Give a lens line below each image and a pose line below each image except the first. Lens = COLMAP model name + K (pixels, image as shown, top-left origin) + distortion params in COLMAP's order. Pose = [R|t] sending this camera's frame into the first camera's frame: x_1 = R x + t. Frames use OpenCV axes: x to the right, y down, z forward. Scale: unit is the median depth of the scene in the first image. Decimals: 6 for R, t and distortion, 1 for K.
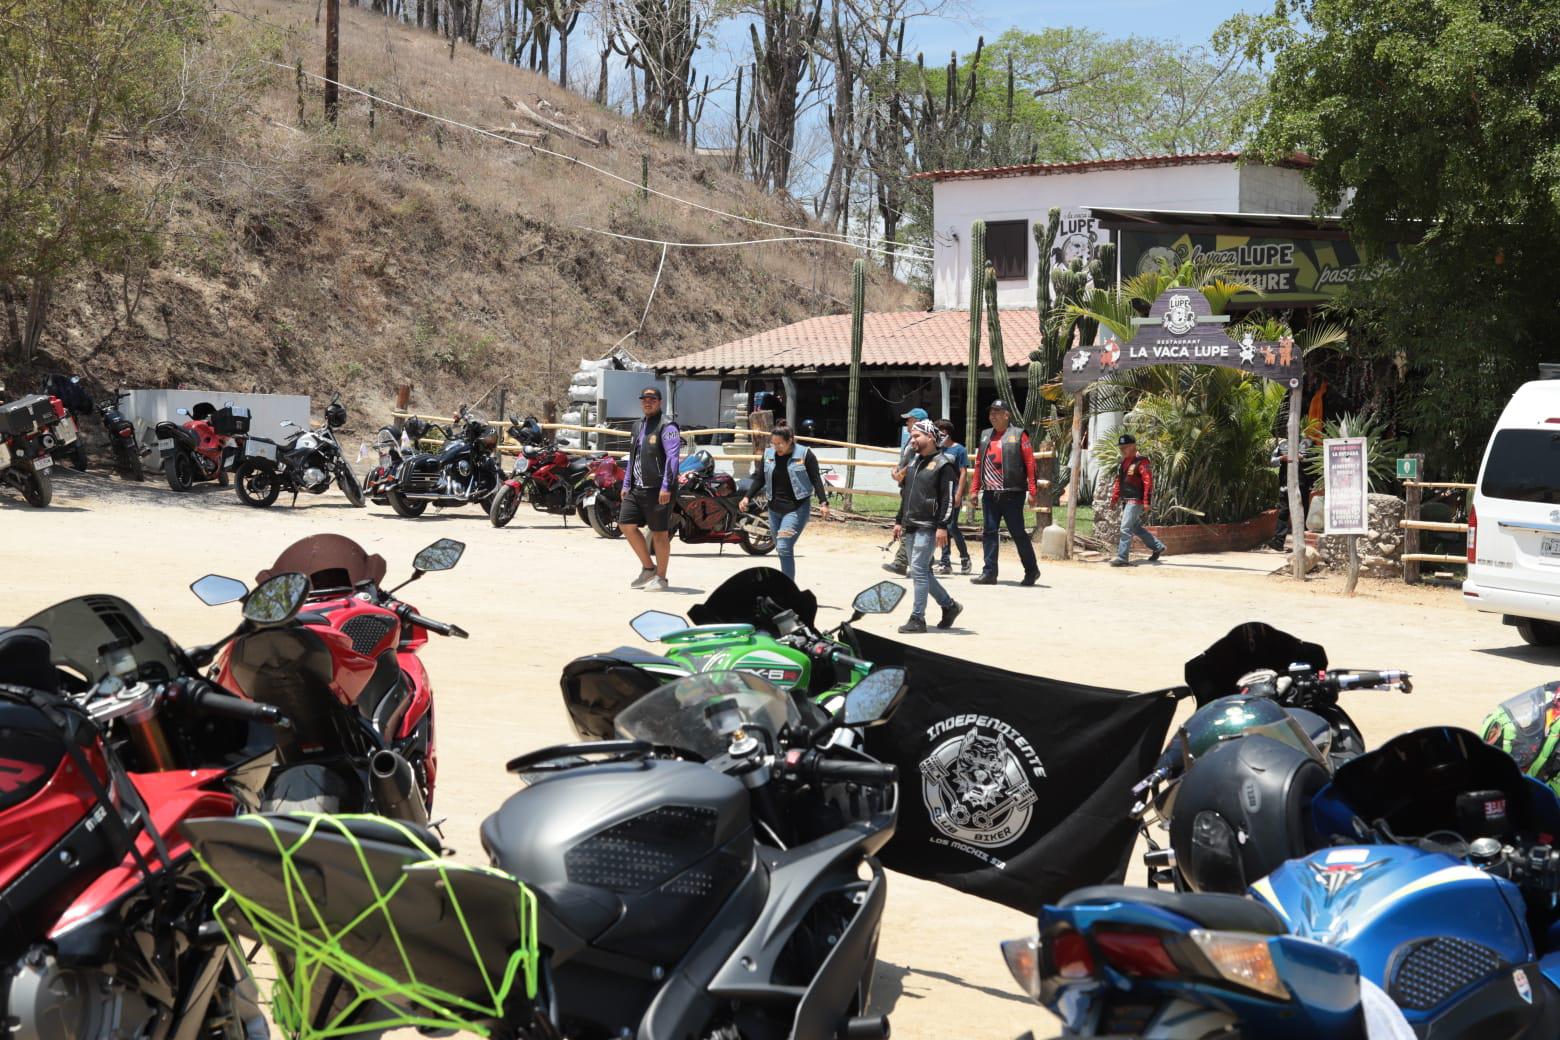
lens RADIAL K [[2375.6, 0, 780.0], [0, 2375.6, 520.0], [0, 0, 1]] dist [0.013693, 0.082063]
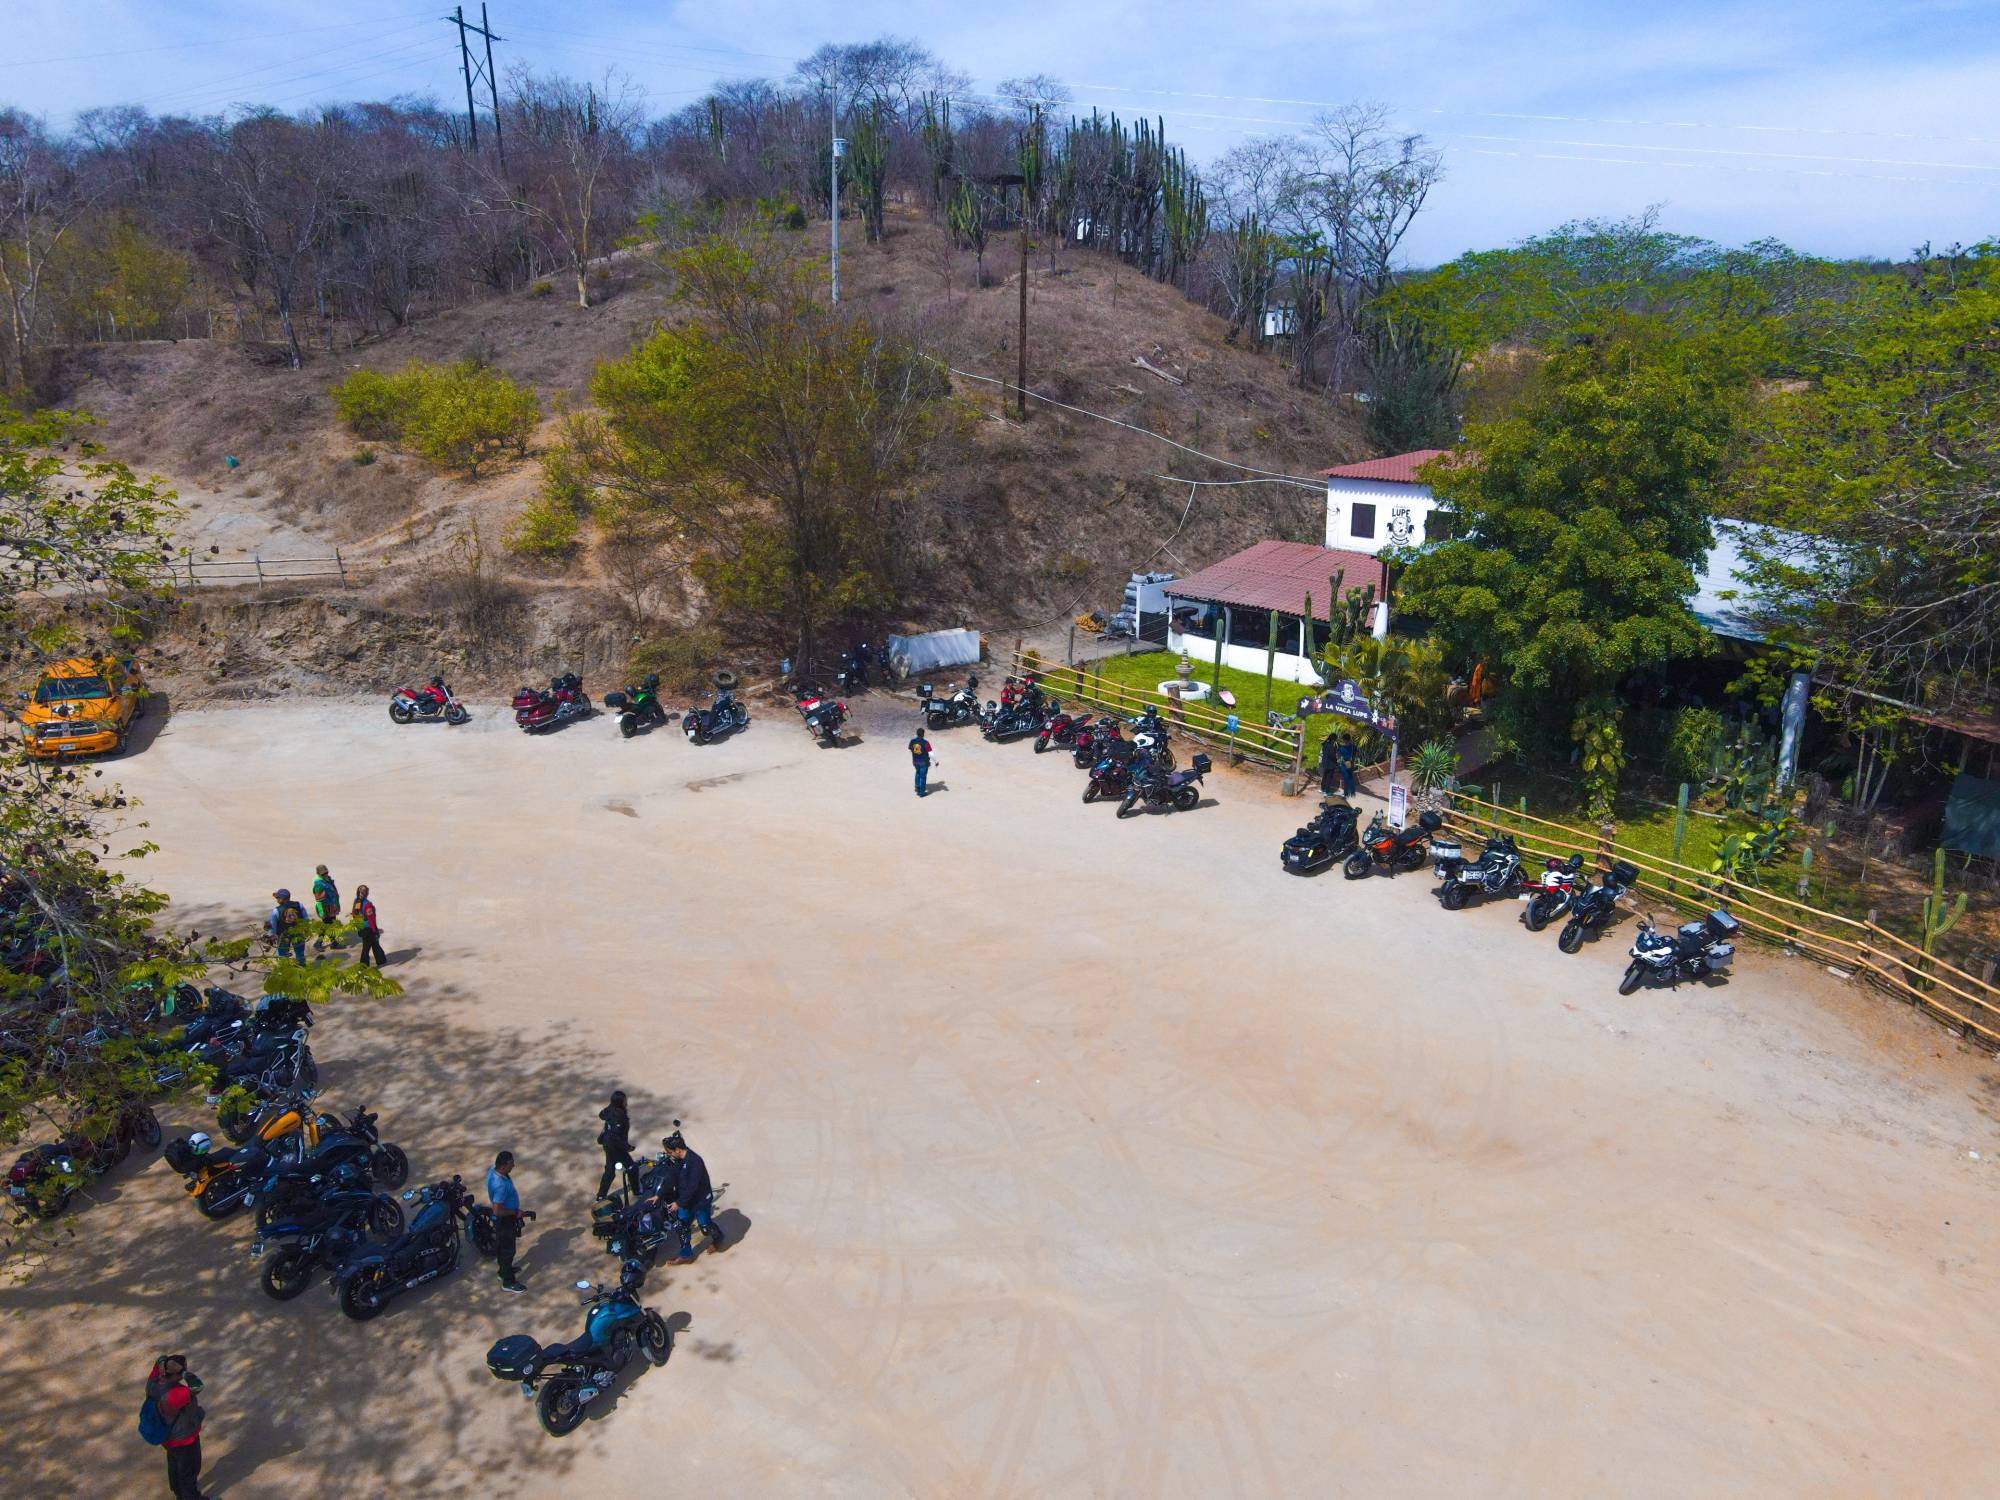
lens RADIAL K [[1494.9, 0, 1000.0], [0, 1494.9, 750.0], [0, 0, 1]] dist [-0.009112, 0.007830]
pose [[0.963583, 0.071819, -0.257586, 0.147887], [-0.005425, 0.968312, 0.249685, -0.250015], [0.267355, -0.239194, 0.933438, -0.217121]]
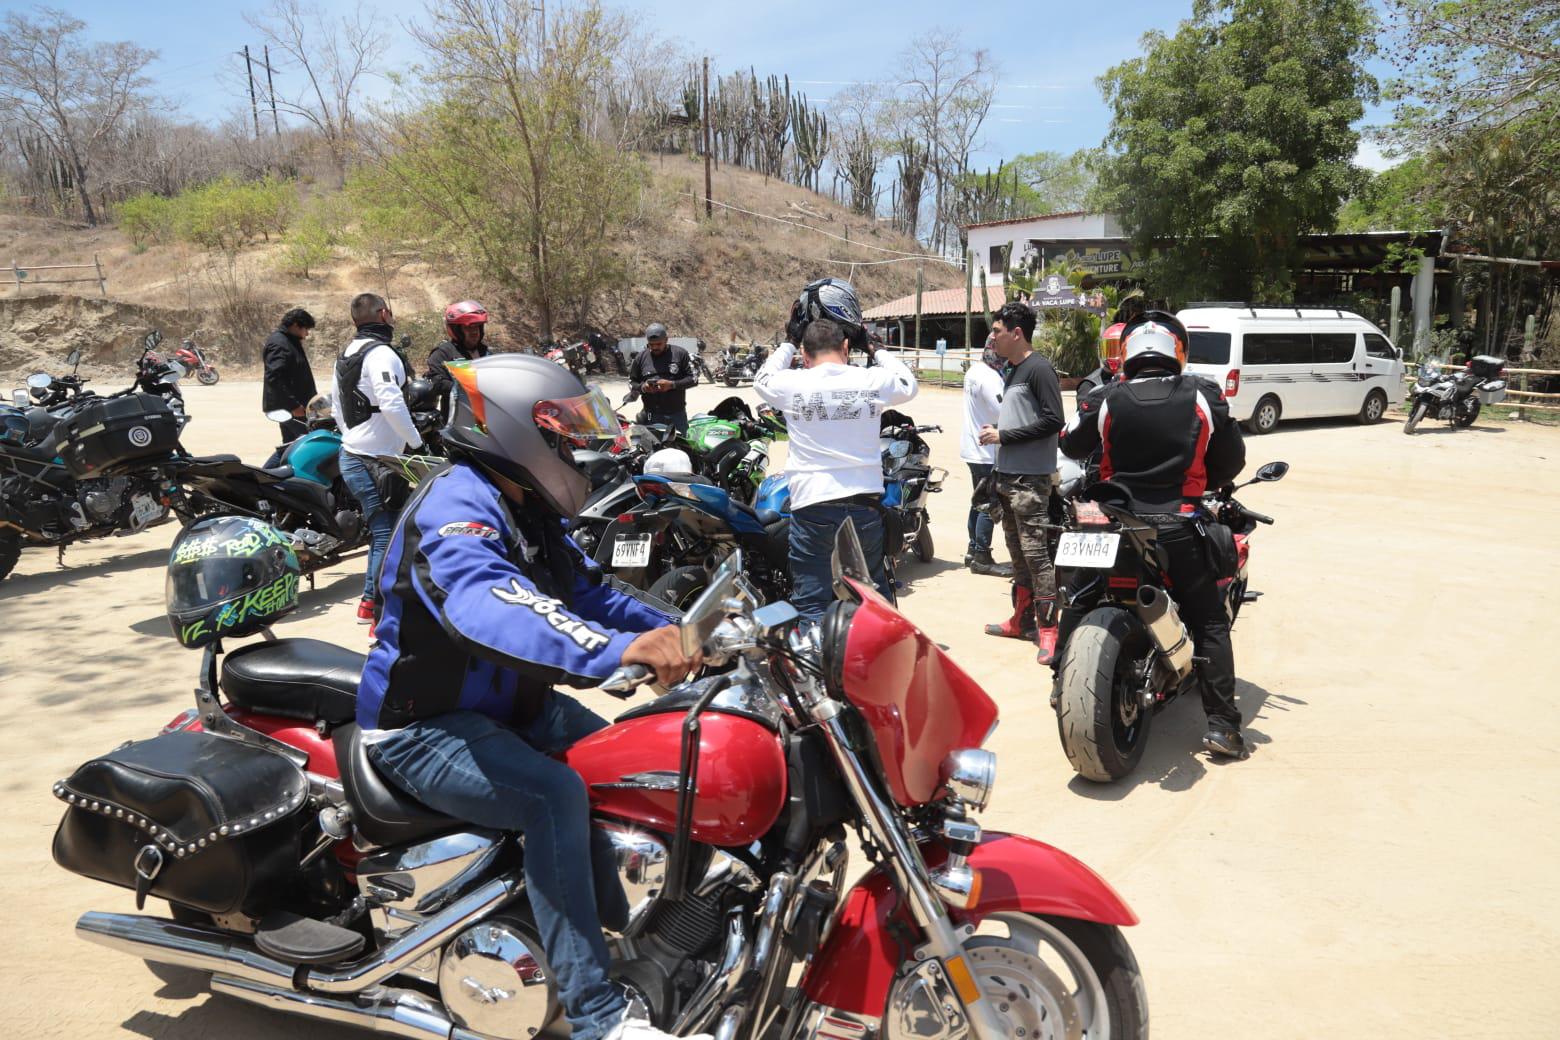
lens RADIAL K [[1045.3, 0, 780.0], [0, 1045.3, 520.0], [0, 0, 1]] dist [-0.001784, -0.000739]
pose [[0.988115, -0.015832, -0.152900, 0.039739], [0.035073, 0.991665, 0.123978, 0.002165], [0.149663, -0.127867, 0.980434, -0.040711]]
